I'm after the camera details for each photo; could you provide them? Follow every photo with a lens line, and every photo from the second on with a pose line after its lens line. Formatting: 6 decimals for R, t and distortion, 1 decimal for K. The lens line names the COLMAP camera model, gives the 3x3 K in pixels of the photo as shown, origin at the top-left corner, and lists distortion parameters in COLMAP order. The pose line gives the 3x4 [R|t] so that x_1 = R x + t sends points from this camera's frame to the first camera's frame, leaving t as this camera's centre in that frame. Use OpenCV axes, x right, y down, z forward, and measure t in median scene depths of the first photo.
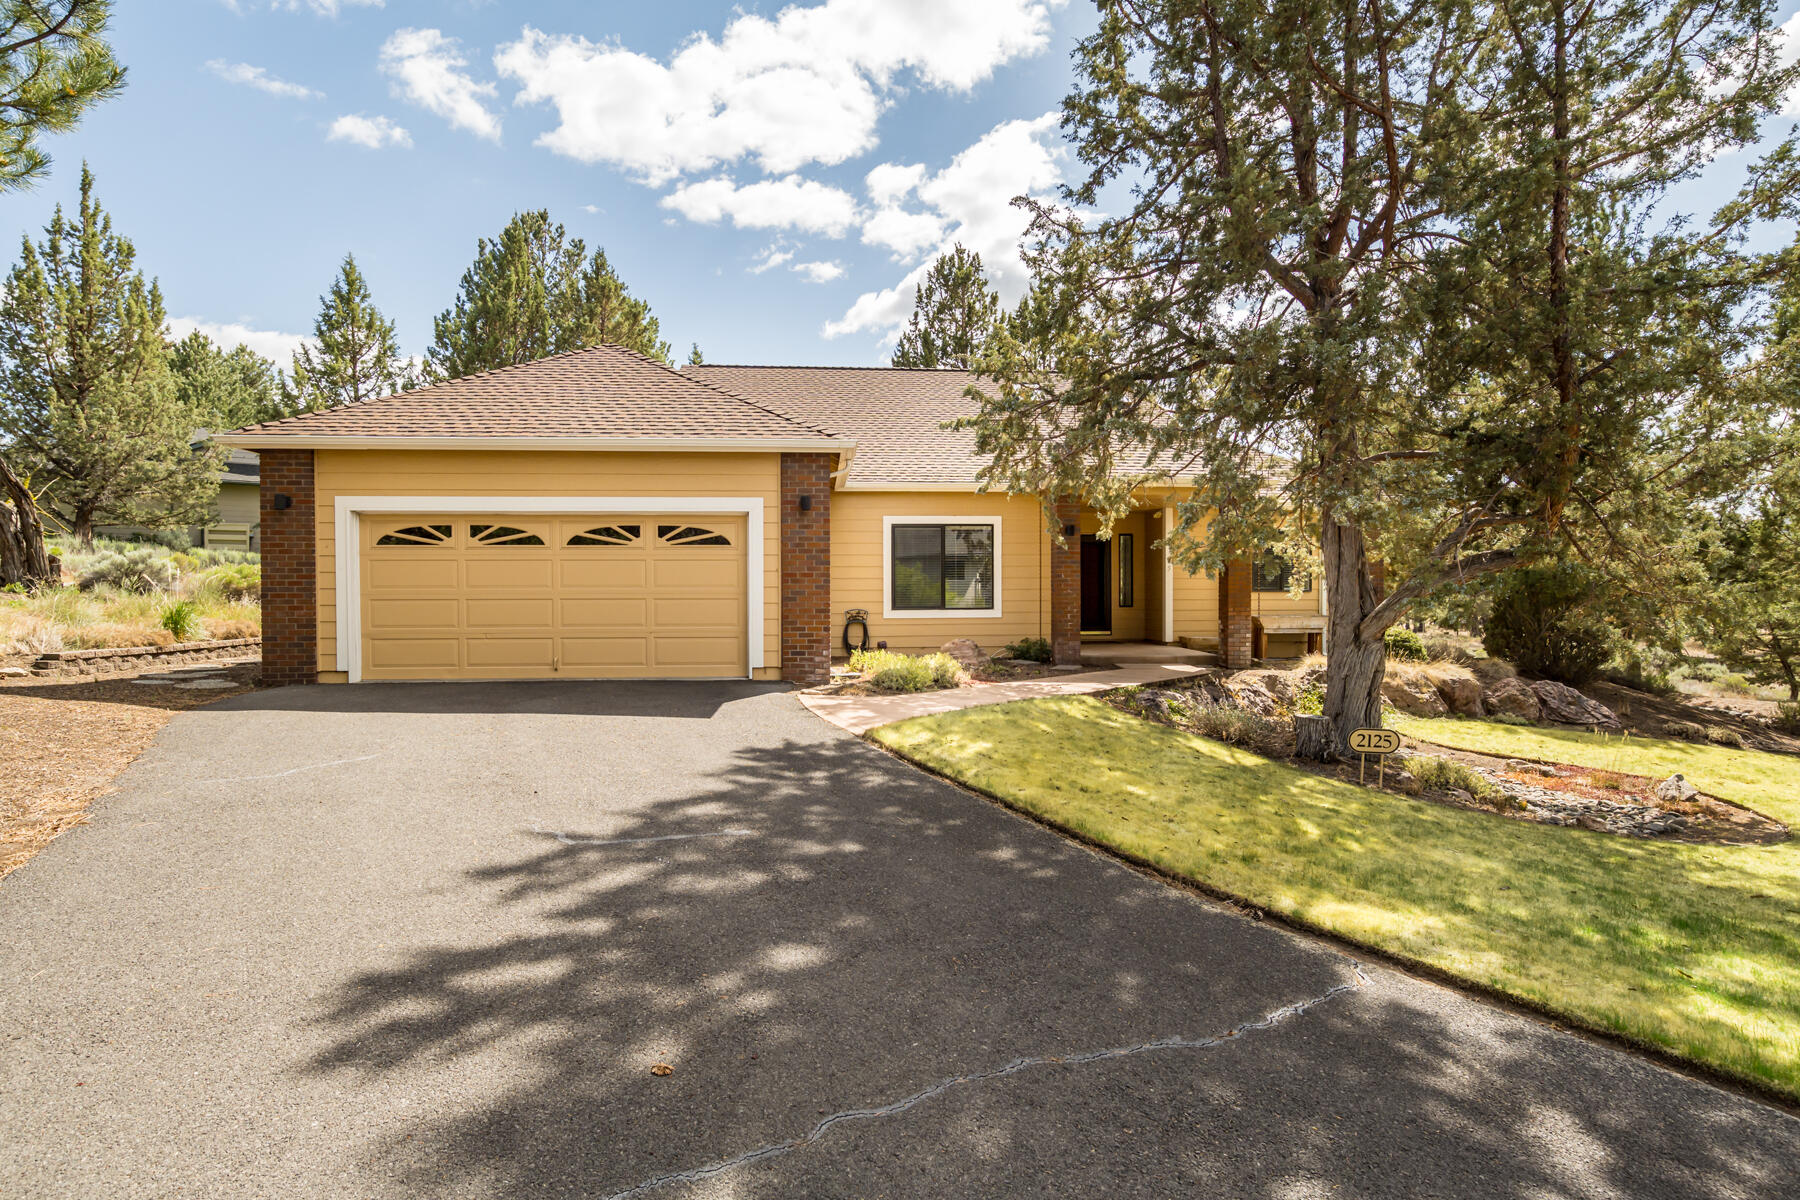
lens RADIAL K [[935.5, 0, 900.0], [0, 935.5, 600.0], [0, 0, 1]] dist [-0.031610, 0.014399]
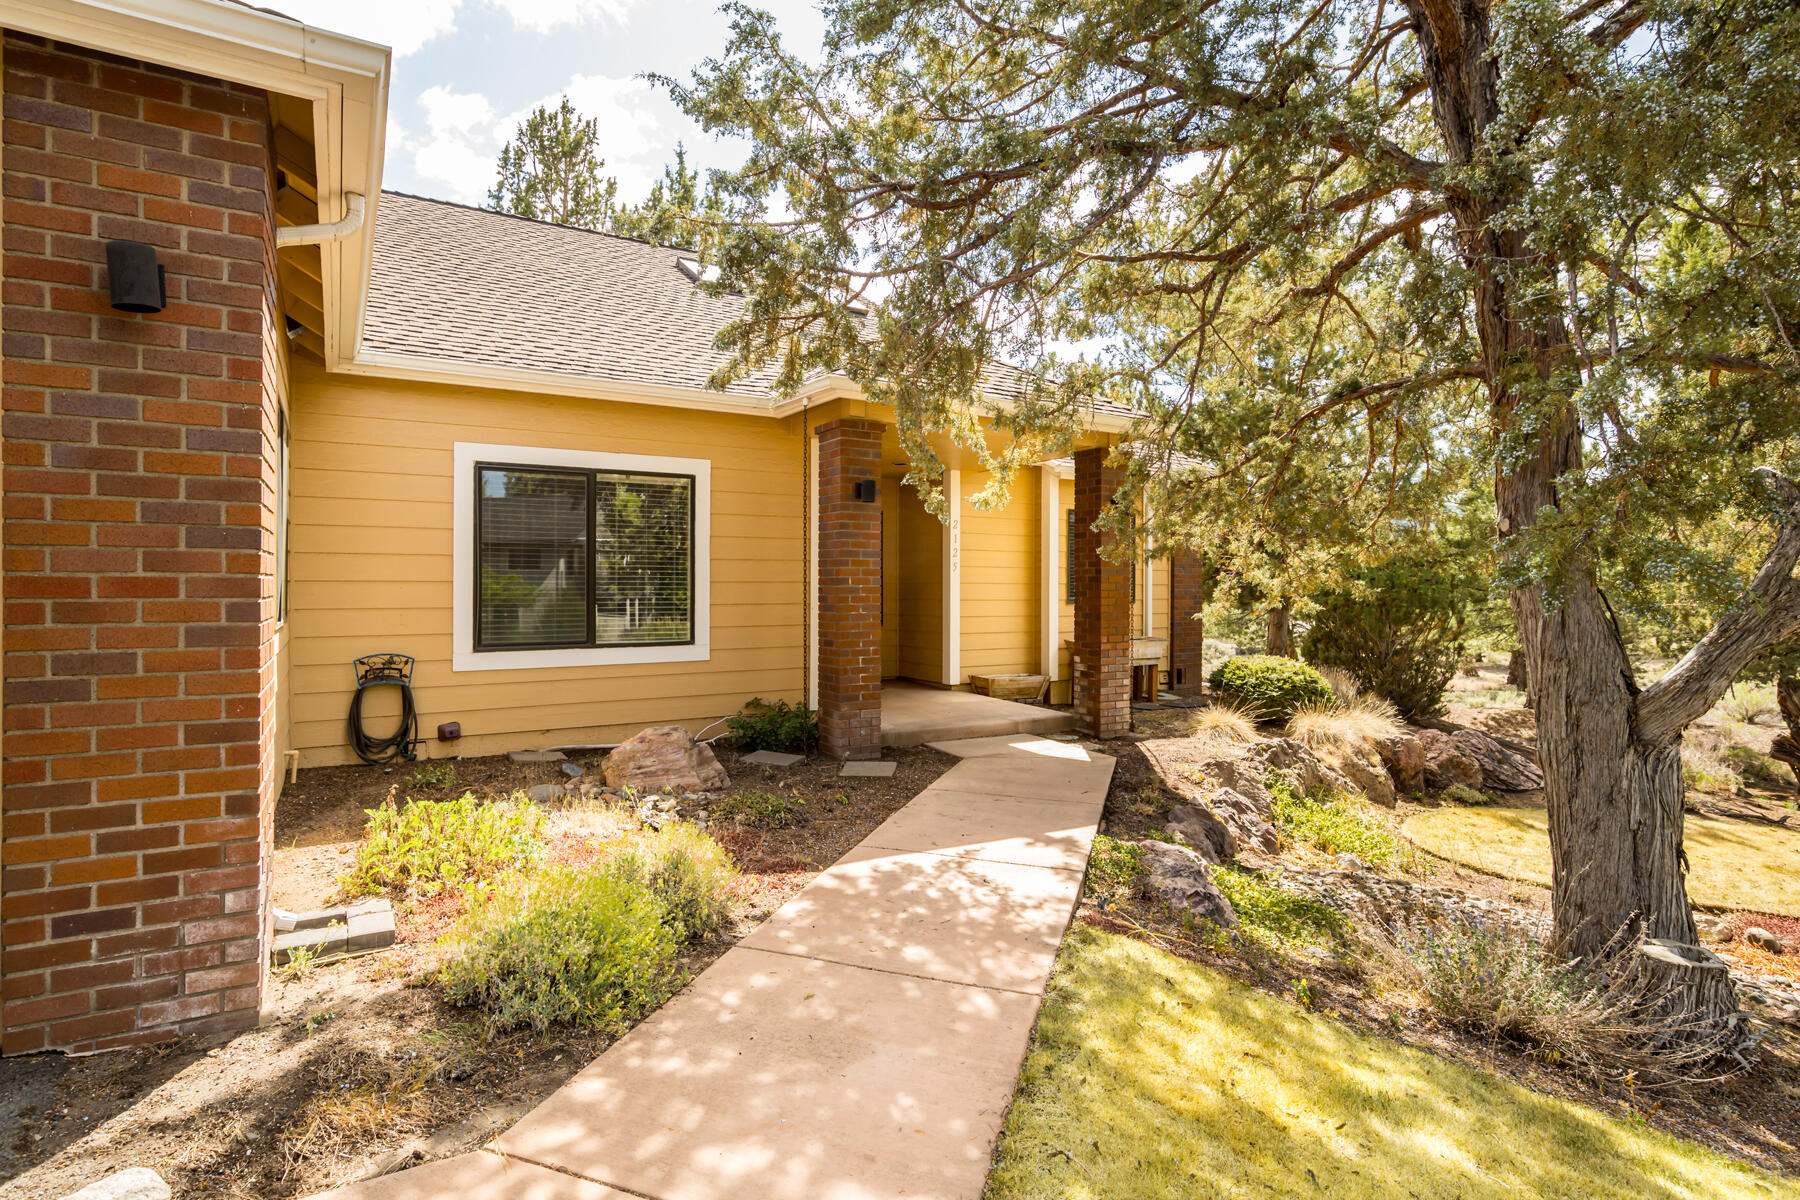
lens RADIAL K [[929.5, 0, 897.1], [0, 929.5, 576.3], [0, 0, 1]] dist [-0.040067, 0.000087]
pose [[0.898747, 0.010394, 0.438345, -0.023285], [-0.004960, 0.999896, -0.013539, -0.023883], [-0.438440, 0.009994, 0.898705, 0.598979]]
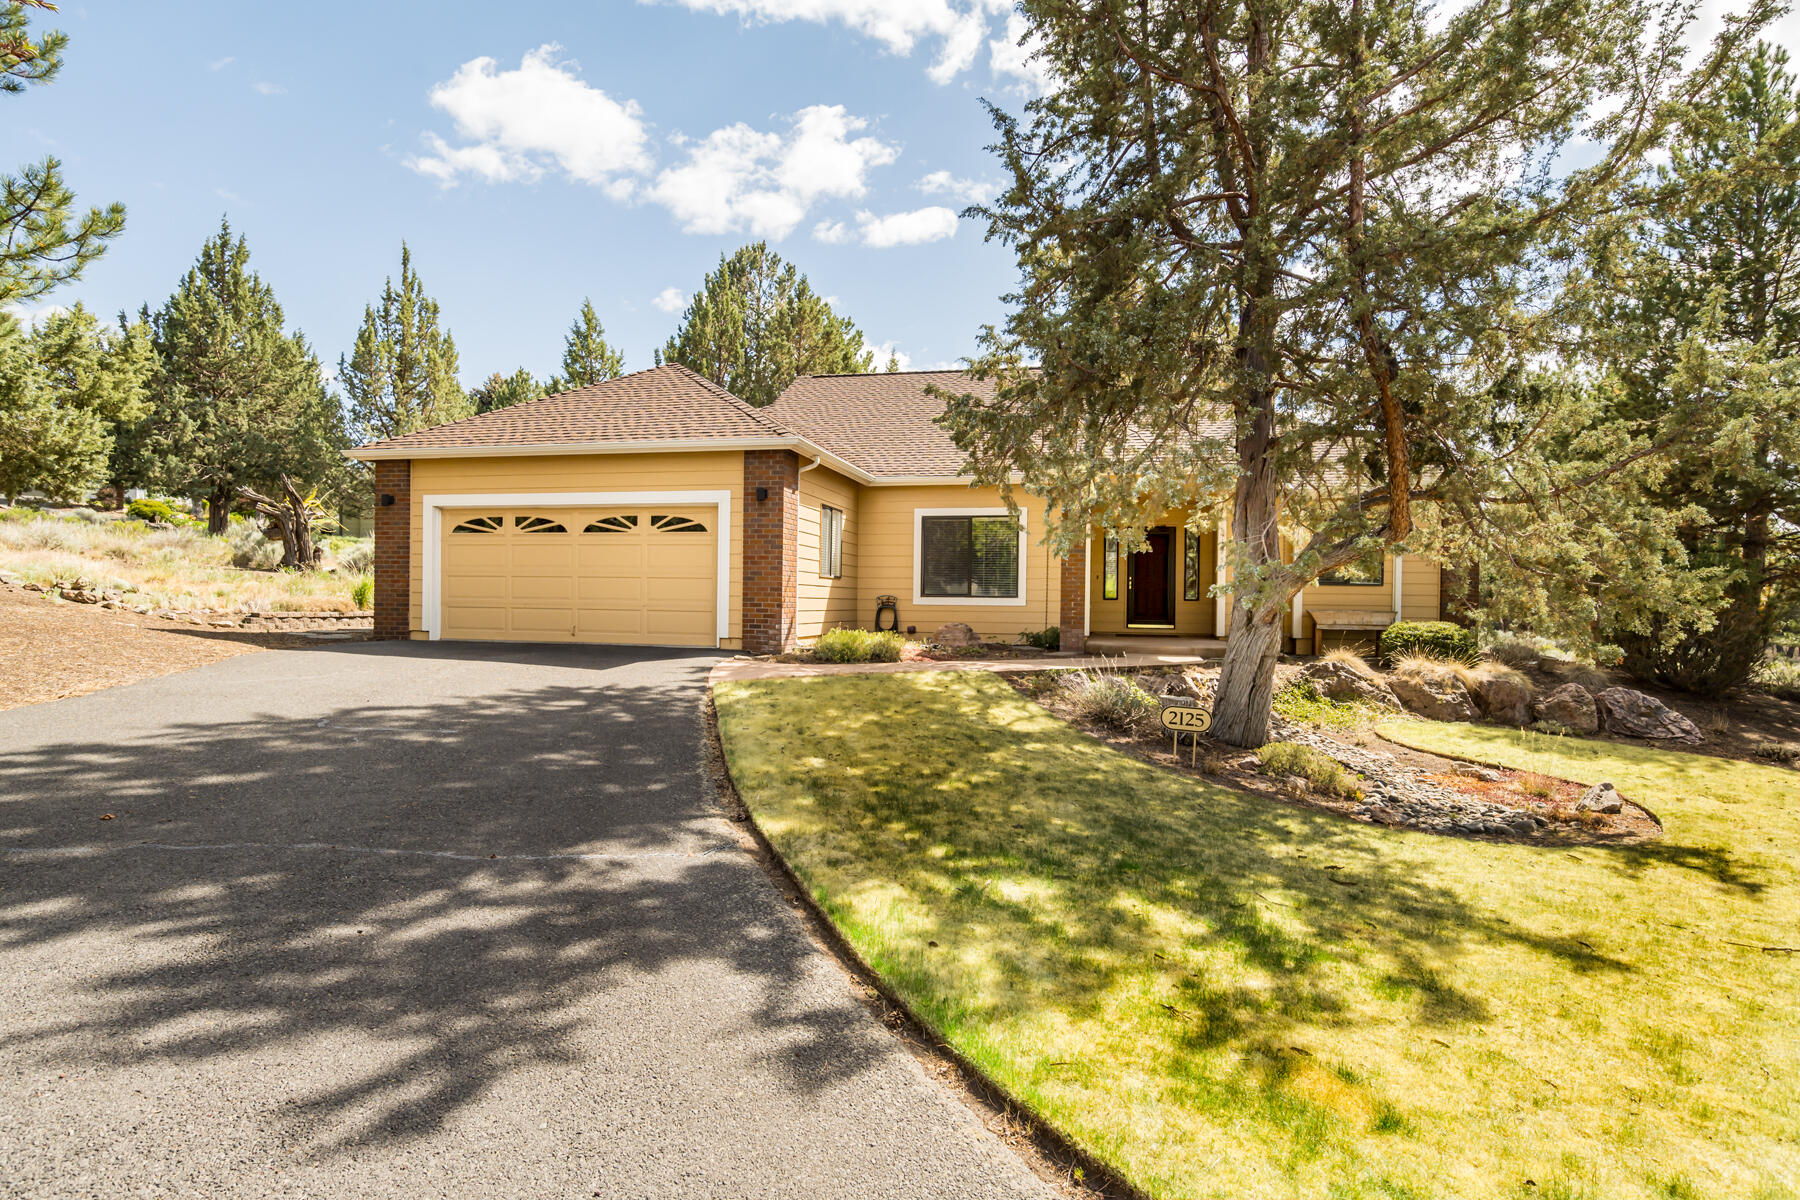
lens RADIAL K [[935.5, 0, 900.0], [0, 935.5, 600.0], [0, 0, 1]] dist [-0.031610, 0.014399]
pose [[0.954657, 0.016123, -0.297269, 0.333345], [-0.017996, 0.999832, -0.003565, 0.021702], [0.297162, 0.008753, 0.954787, -0.028801]]
